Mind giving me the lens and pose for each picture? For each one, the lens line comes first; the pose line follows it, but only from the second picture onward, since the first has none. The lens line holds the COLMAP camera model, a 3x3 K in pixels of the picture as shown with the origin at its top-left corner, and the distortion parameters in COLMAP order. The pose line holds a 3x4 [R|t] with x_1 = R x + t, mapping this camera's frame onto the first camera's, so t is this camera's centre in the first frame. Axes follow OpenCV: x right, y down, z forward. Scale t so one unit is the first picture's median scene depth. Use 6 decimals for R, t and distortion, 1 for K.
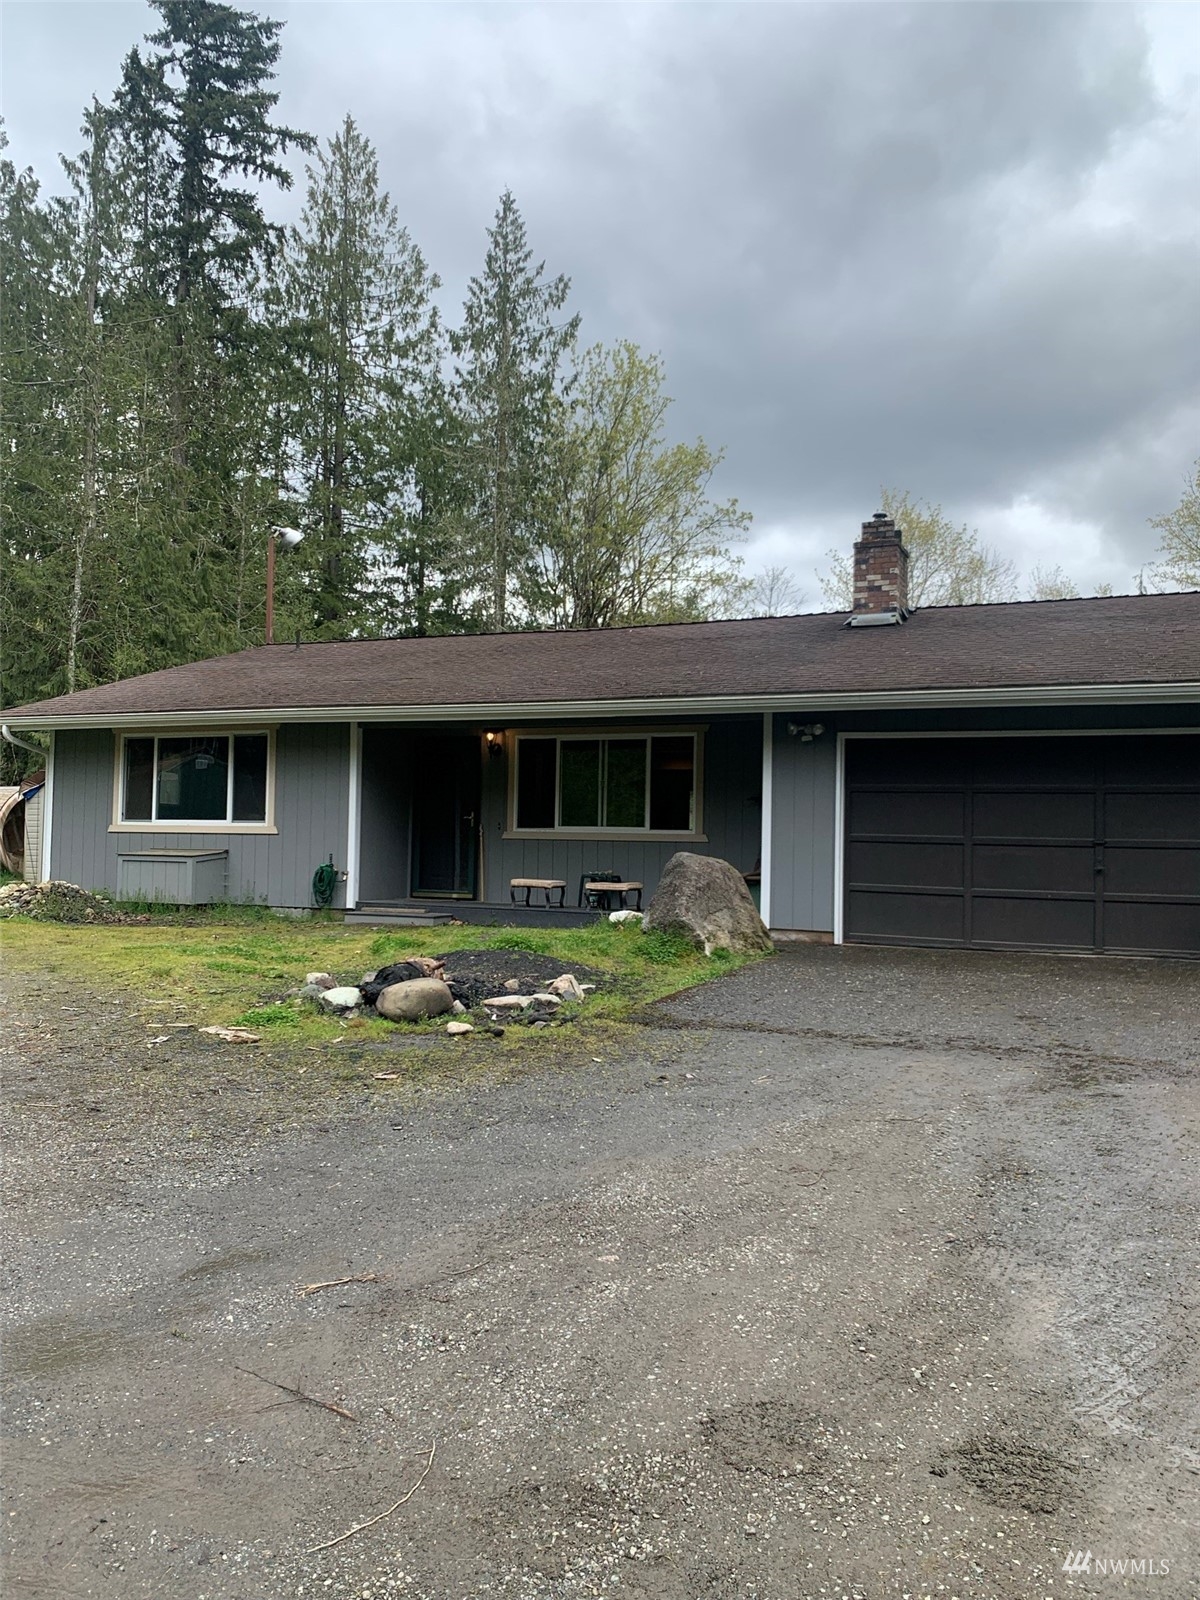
lens RADIAL K [[1224.0, 0, 596.7], [0, 1224.0, 806.8], [0, 0, 1]] dist [0.028783, -0.016239]
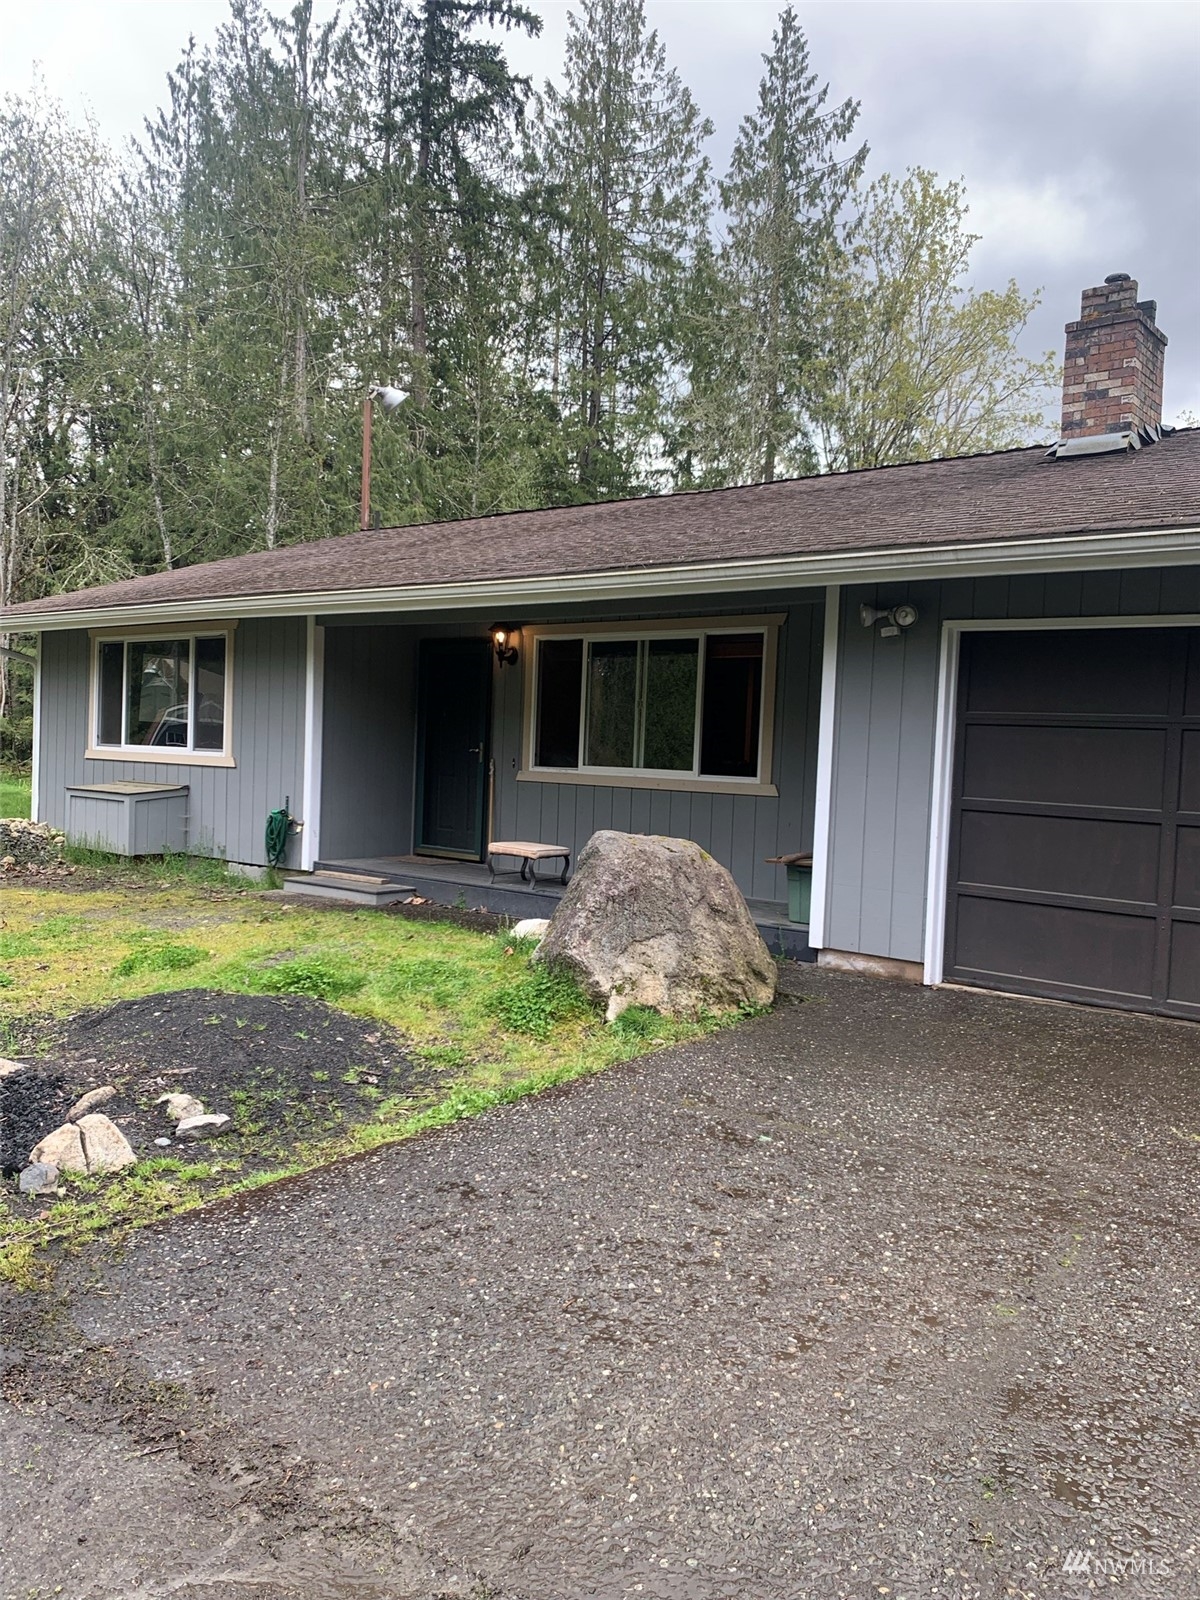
lens RADIAL K [[1229.3, 0, 596.5], [0, 1229.3, 807.9], [0, 0, 1]] dist [-0.009068, 0.037269]
pose [[0.962700, 0.029850, -0.268921, 0.053348], [-0.009861, 0.997107, 0.075375, -0.004090], [0.270393, -0.069911, 0.960208, 0.106630]]
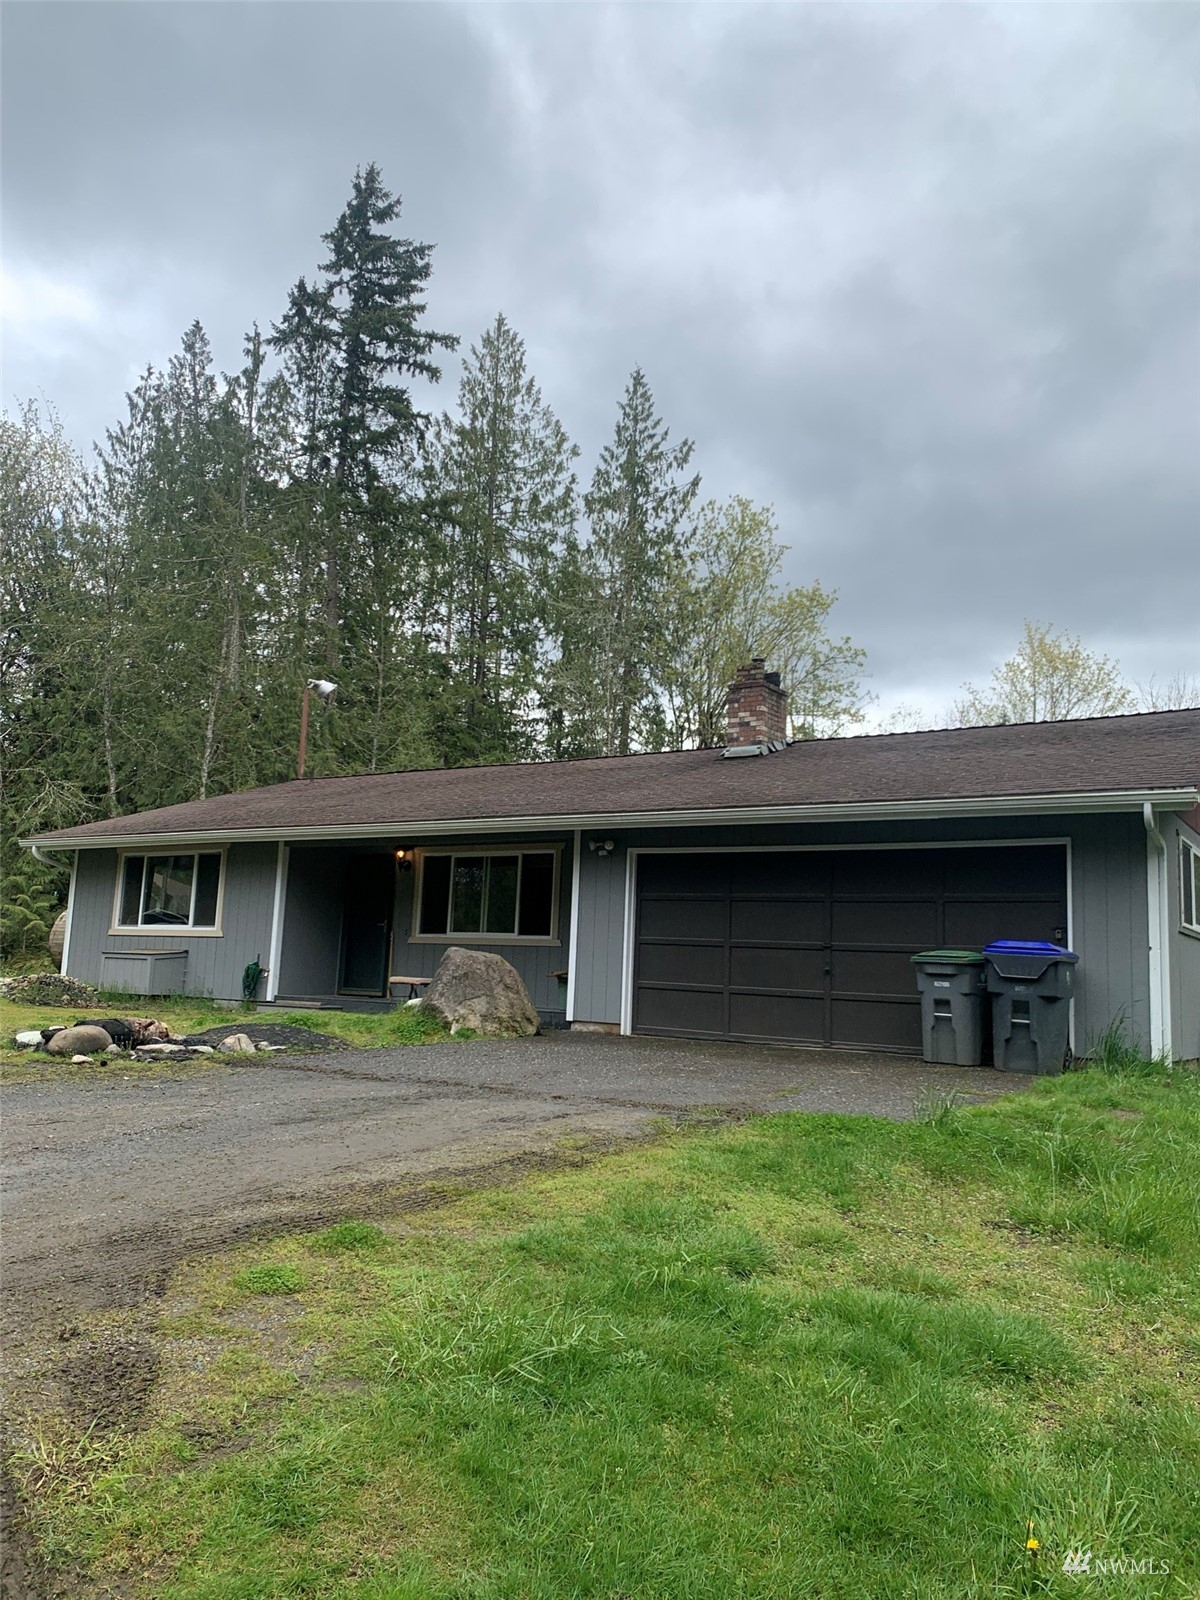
lens RADIAL K [[1220.2, 0, 602.6], [0, 1220.2, 809.1], [0, 0, 1]] dist [0.093999, -0.215536]
pose [[0.983902, -0.004431, -0.178653, 0.101824], [-0.015002, 0.994116, -0.107279, 0.007011], [0.178077, 0.108232, 0.978046, -0.034542]]
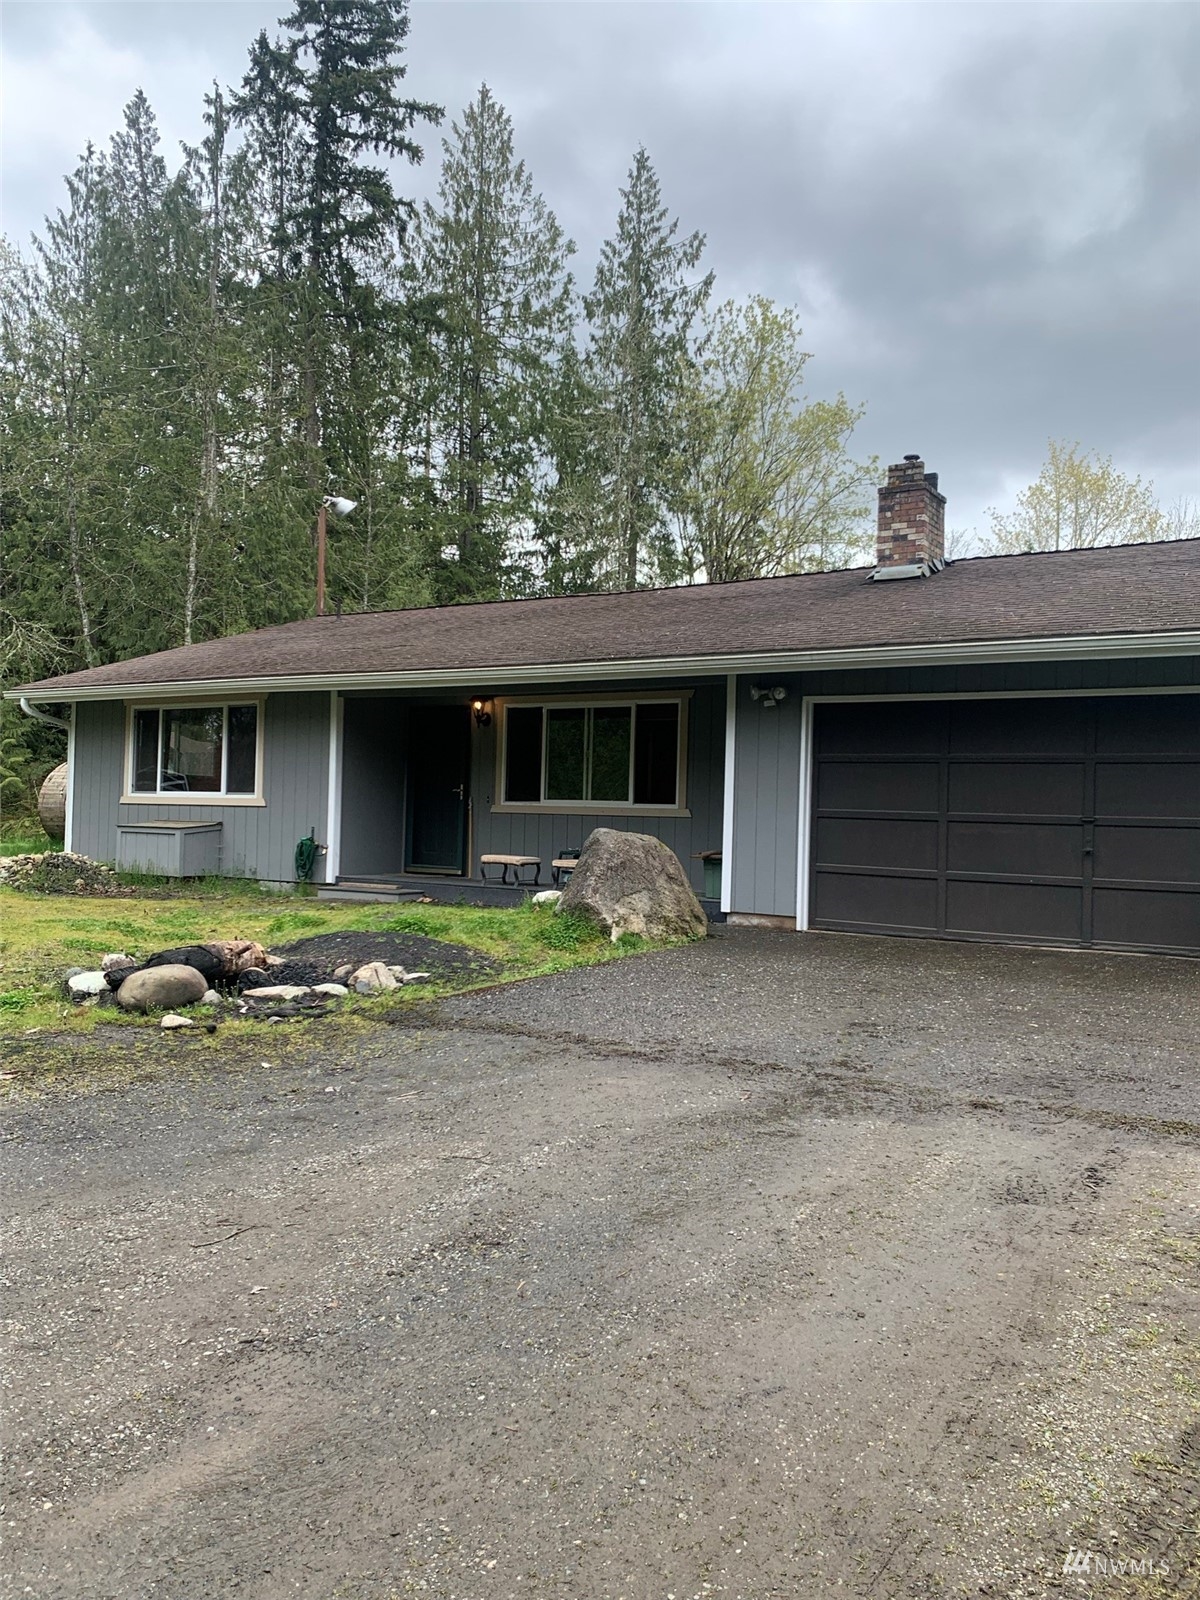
lens RADIAL K [[1224.0, 0, 596.7], [0, 1224.0, 806.8], [0, 0, 1]] dist [0.028783, -0.016239]
pose [[0.988247, 0.005010, -0.152784, 0.049699], [-0.001841, 0.999780, 0.020874, 0.000539], [0.152855, -0.020348, 0.988039, 0.023226]]
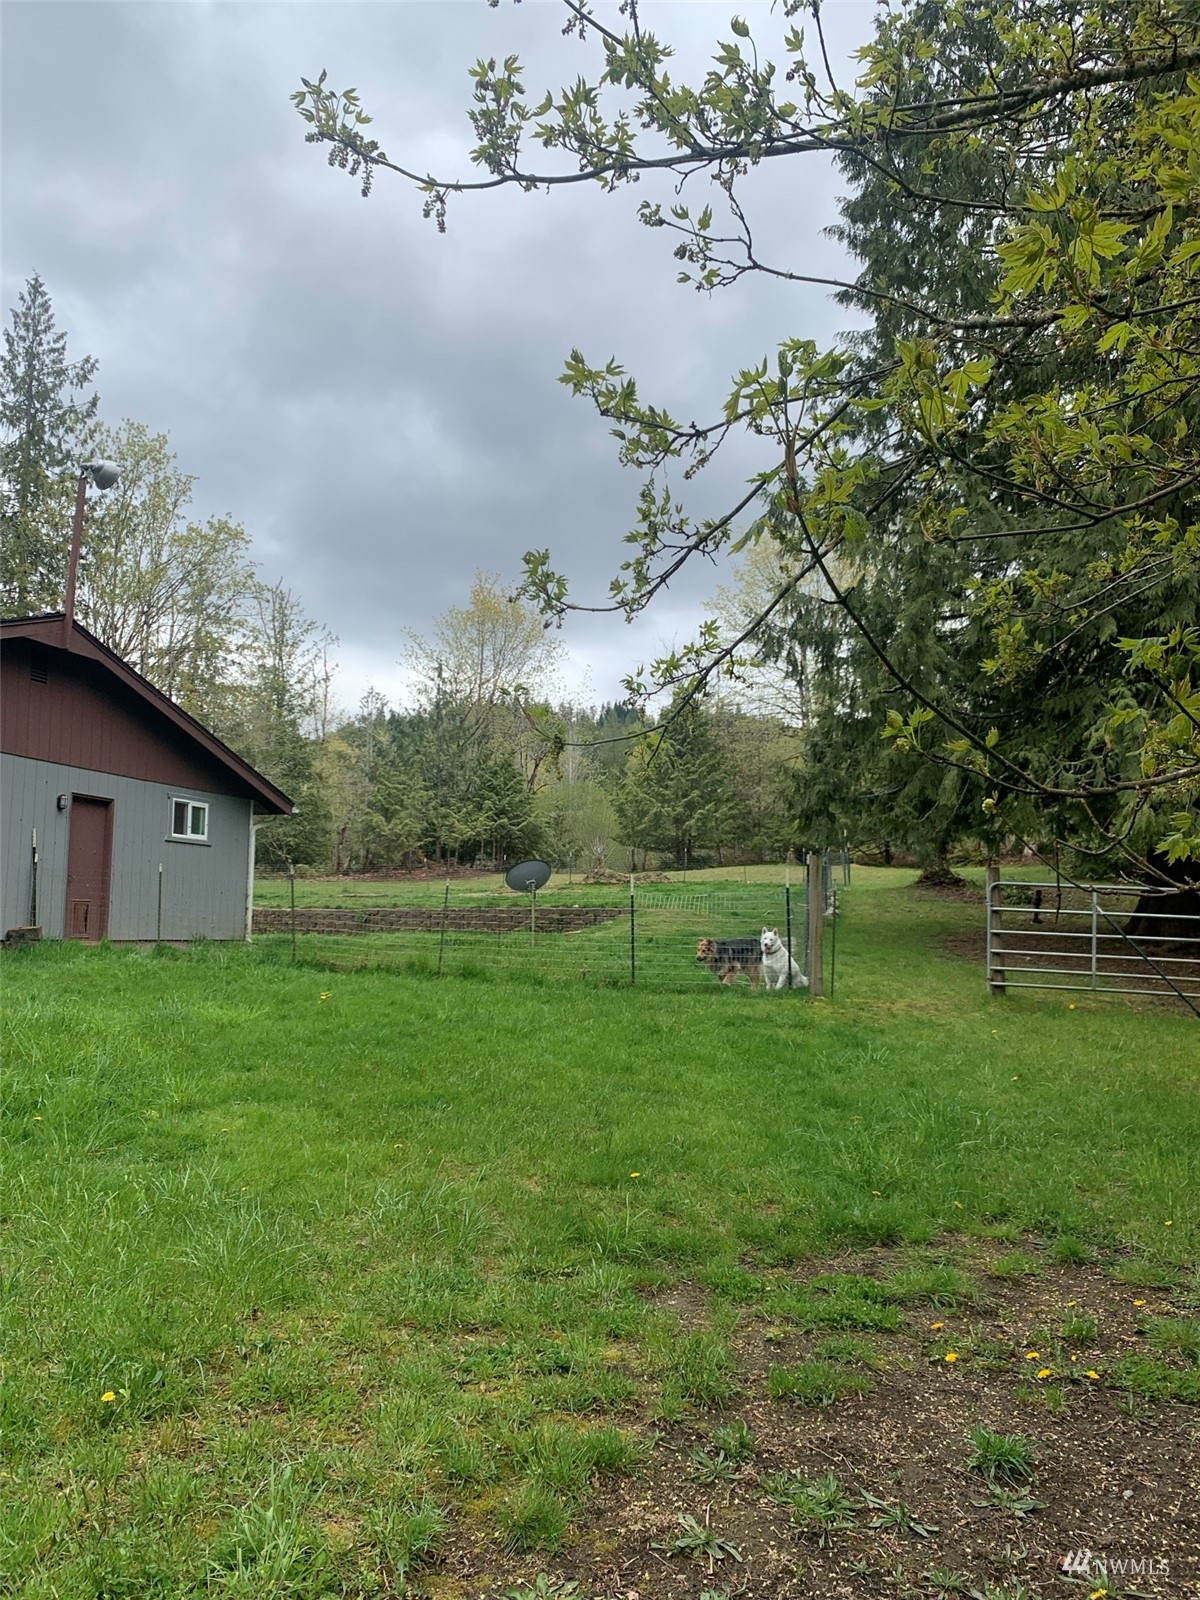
lens RADIAL K [[1224.0, 0, 596.7], [0, 1224.0, 806.8], [0, 0, 1]] dist [0.028783, -0.016239]
pose [[0.995744, -0.001948, 0.092143, 0.333871], [0.008529, 0.997434, -0.071077, 0.020906], [-0.091769, 0.071560, 0.993206, -0.036130]]
